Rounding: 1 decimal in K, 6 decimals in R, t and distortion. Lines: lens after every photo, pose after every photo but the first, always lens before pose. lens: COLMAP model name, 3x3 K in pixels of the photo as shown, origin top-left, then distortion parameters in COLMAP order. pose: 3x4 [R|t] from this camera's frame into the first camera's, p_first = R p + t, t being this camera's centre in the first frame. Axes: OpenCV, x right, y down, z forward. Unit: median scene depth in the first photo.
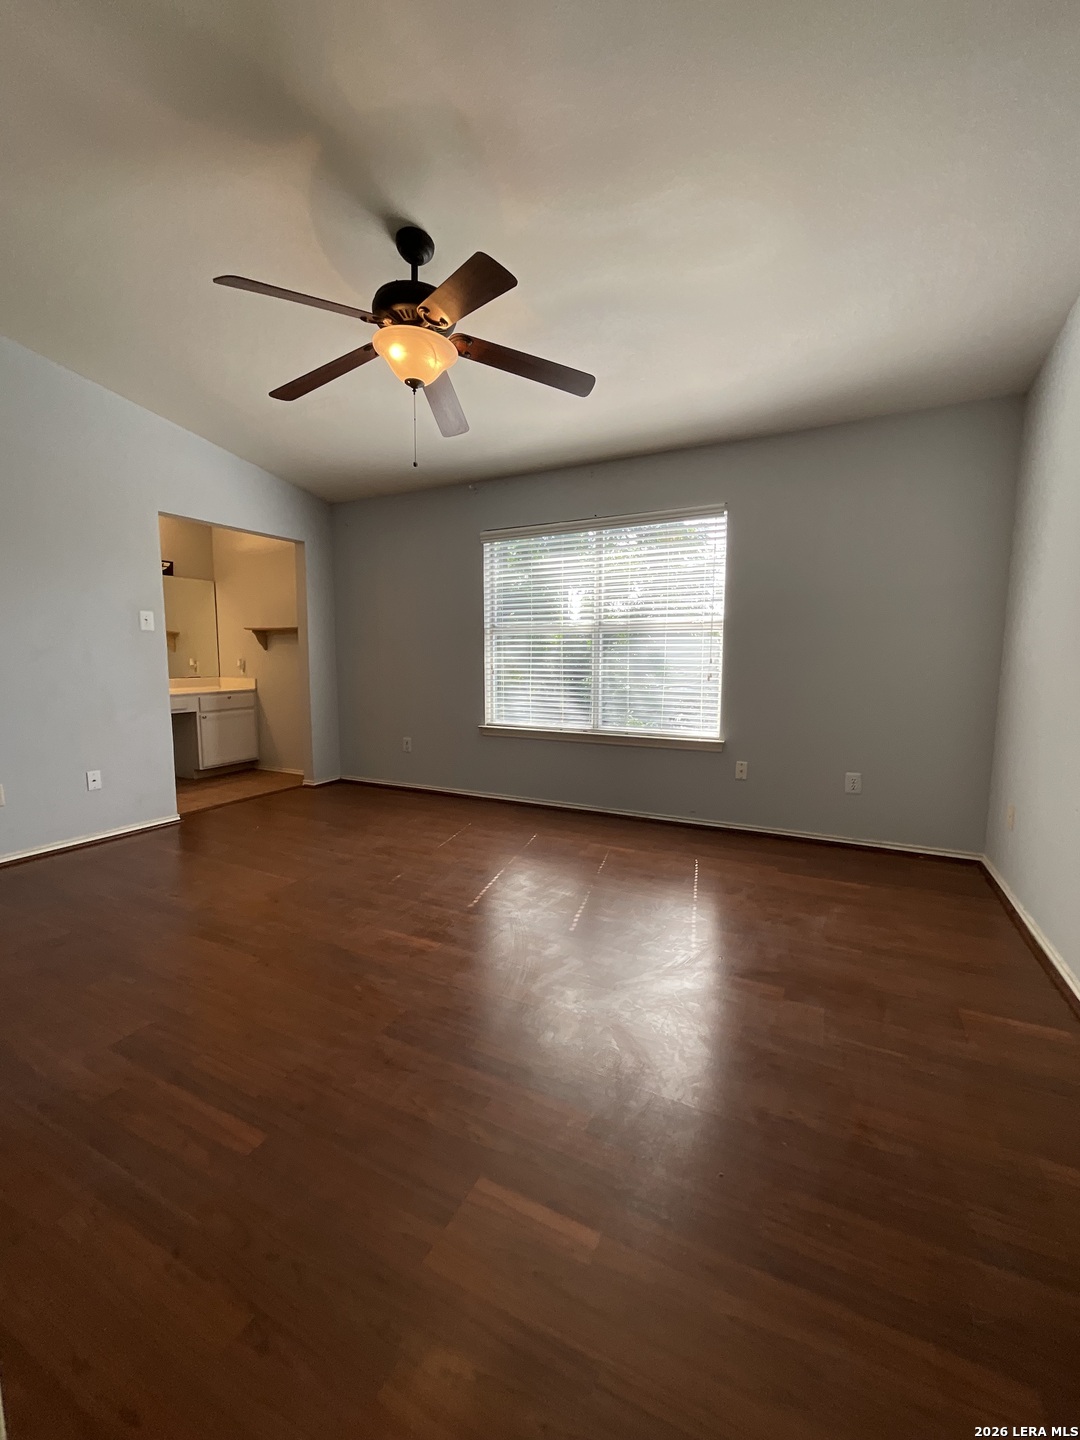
lens RADIAL K [[587.4, 0, 540.0], [0, 587.4, 720.0], [0, 0, 1]] dist [0.000616, -0.000025]
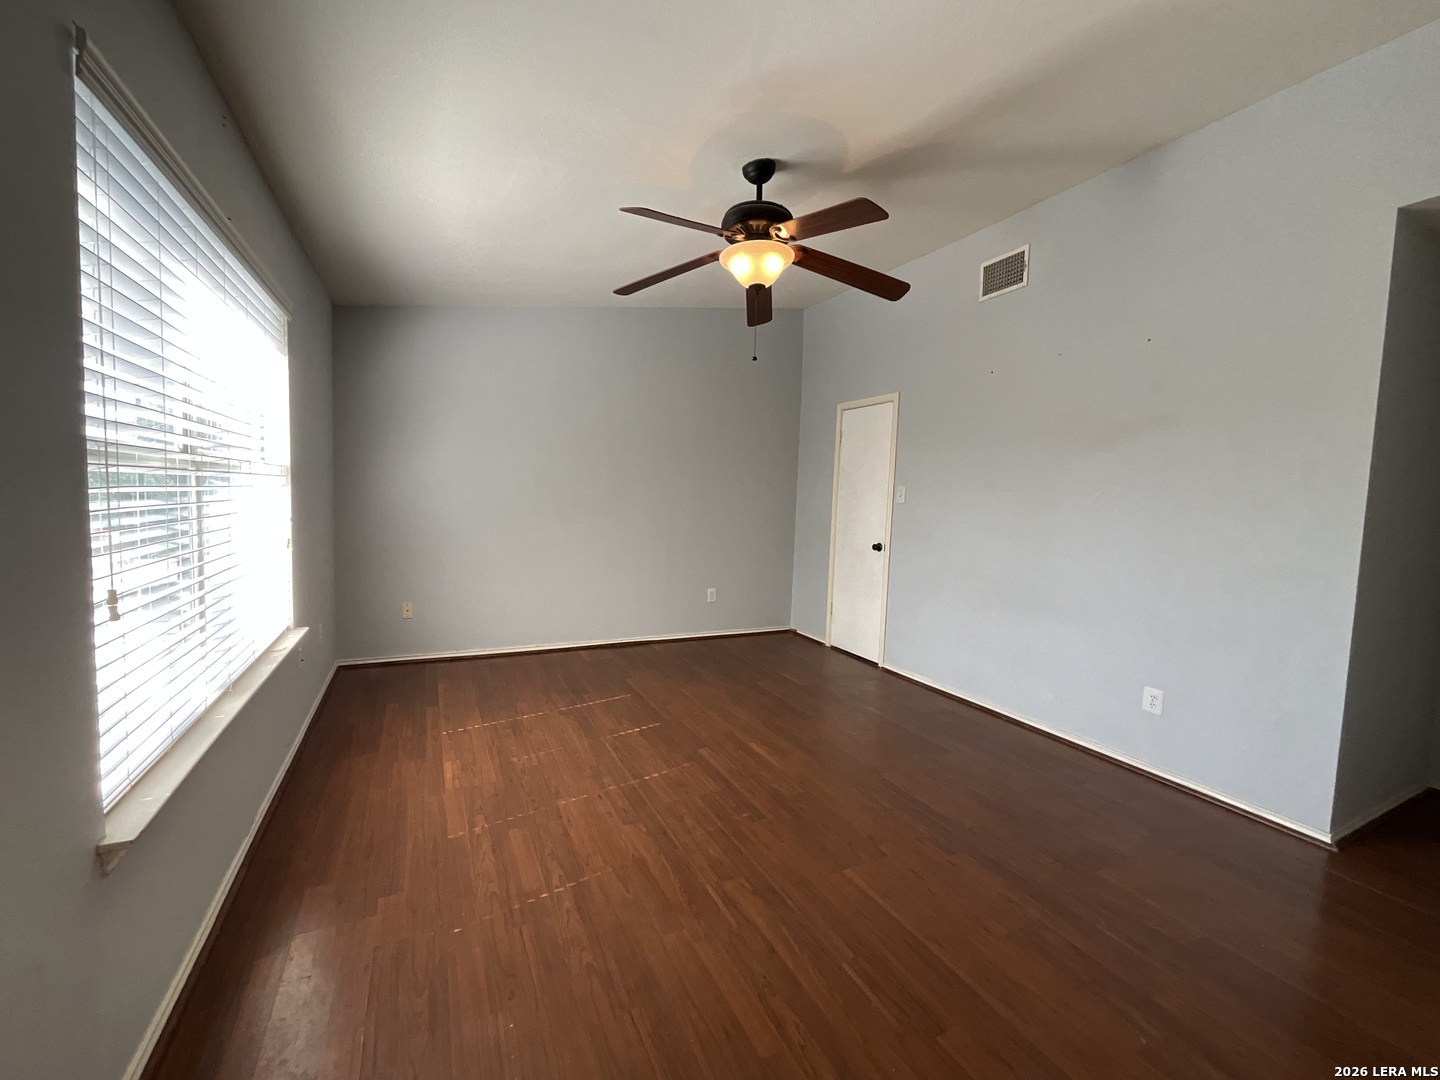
lens RADIAL K [[587.4, 0, 720.0], [0, 587.4, 540.0], [0, 0, 1]] dist [0.000616, -0.000025]
pose [[-0.803192, -0.076651, 0.590769, -0.596765], [0.025146, 0.986441, 0.162176, -0.197351], [-0.595190, 0.145114, -0.790374, 1.394153]]
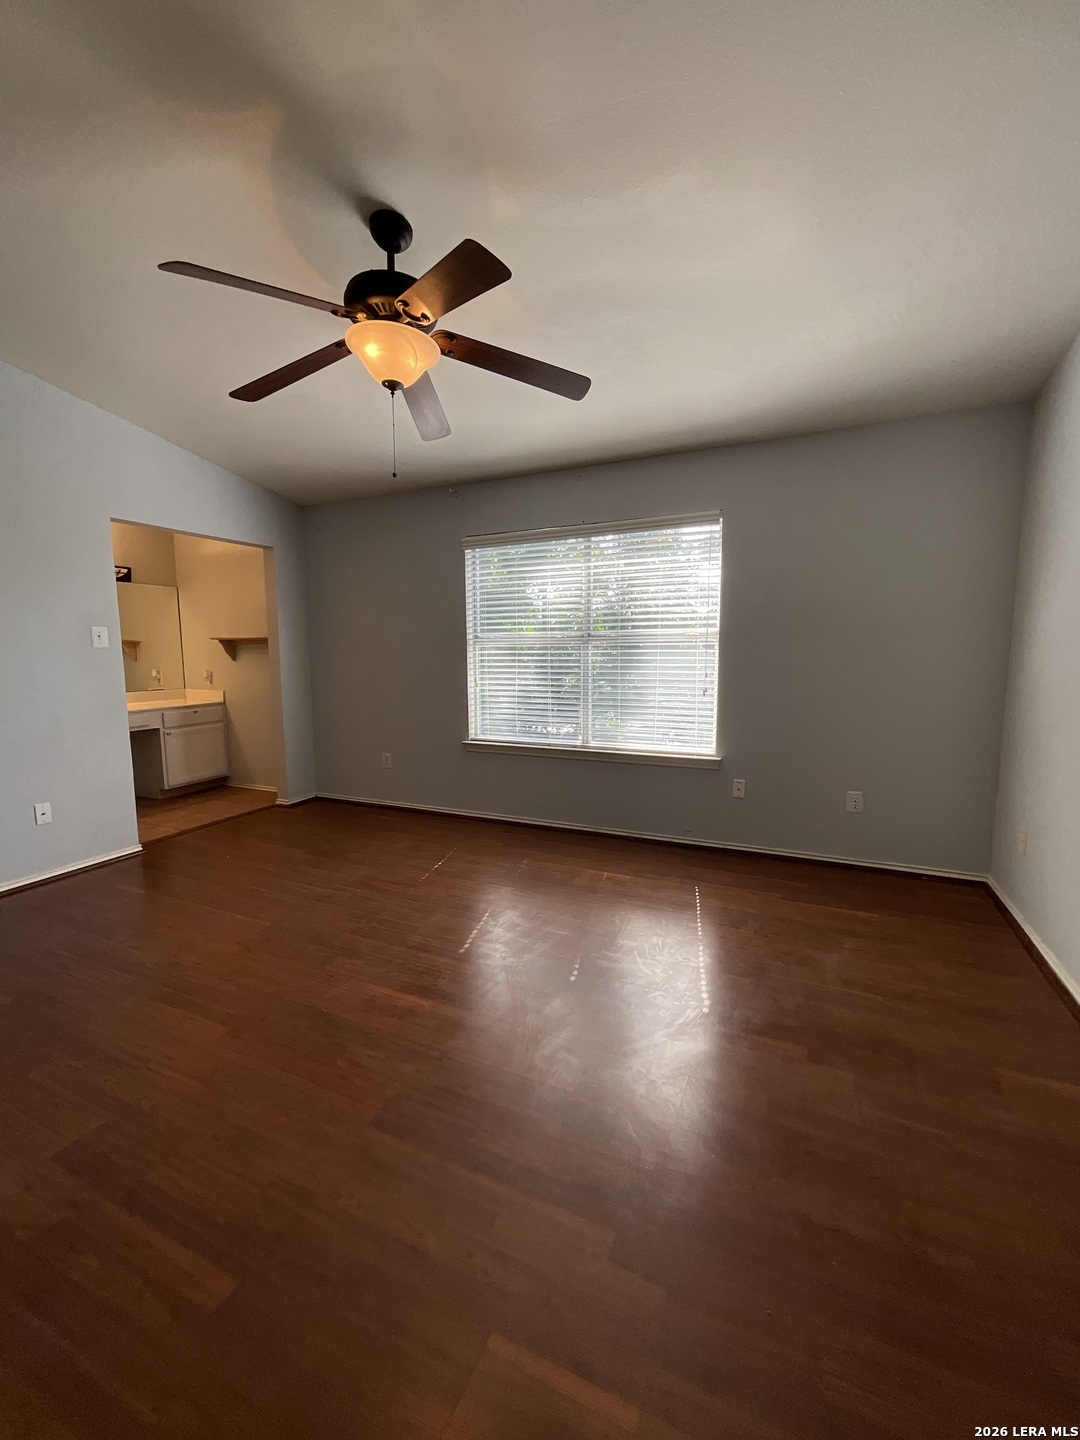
lens RADIAL K [[586.4, 0, 540.0], [0, 586.4, 720.0], [0, 0, 1]] dist [0.000299, 0.000207]
pose [[0.999152, -0.013184, 0.038995, -0.020379], [0.012734, 0.999849, 0.011786, -0.046078], [-0.039144, -0.011280, 0.999170, 0.059339]]
